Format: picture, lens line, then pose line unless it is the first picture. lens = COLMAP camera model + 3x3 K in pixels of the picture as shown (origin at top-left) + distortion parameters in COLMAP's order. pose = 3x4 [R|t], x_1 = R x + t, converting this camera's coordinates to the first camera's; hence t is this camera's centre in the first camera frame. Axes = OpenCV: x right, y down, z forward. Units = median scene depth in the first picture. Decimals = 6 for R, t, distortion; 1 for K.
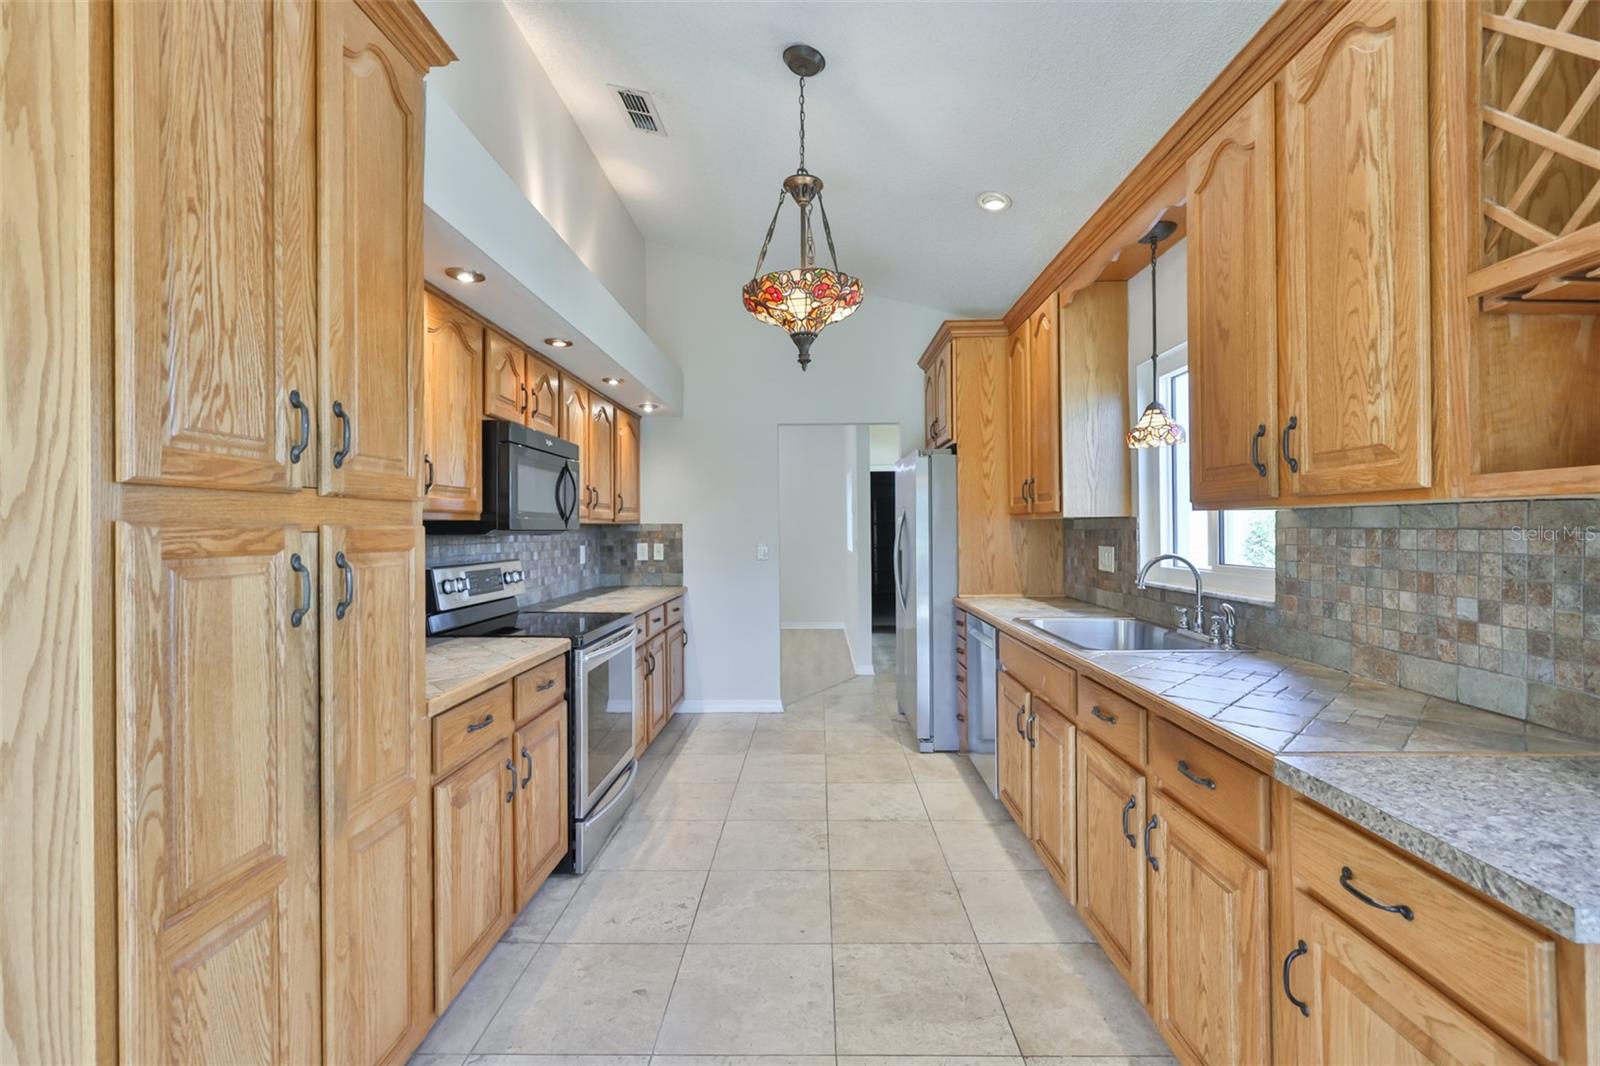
lens RADIAL K [[698.7, 0, 809.5], [0, 698.7, 528.0], [0, 0, 1]] dist [-0.000009, -0.000524]
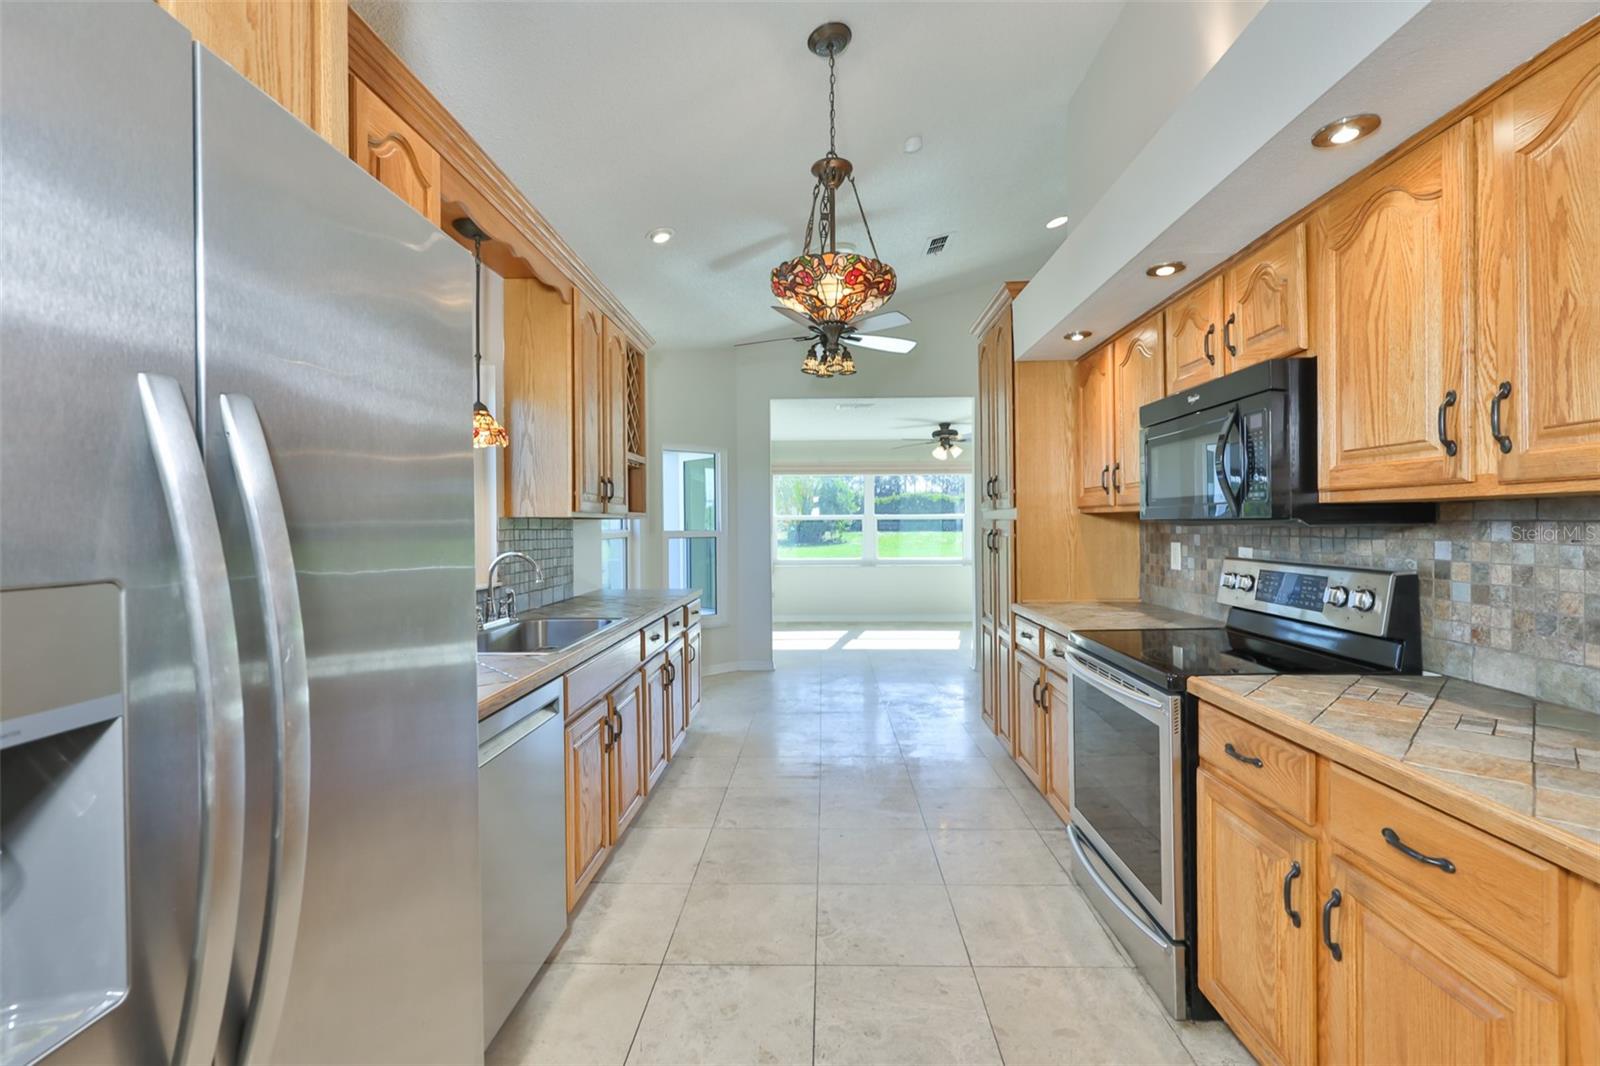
lens RADIAL K [[698.7, 0, 817.4], [0, 698.7, 526.4], [0, 0, 1]] dist [-0.000009, -0.000524]
pose [[-0.999907, 0.012768, 0.004728, 0.019282], [0.012785, 0.999911, 0.003688, 0.004269], [-0.004680, 0.003748, -0.999982, 1.990654]]
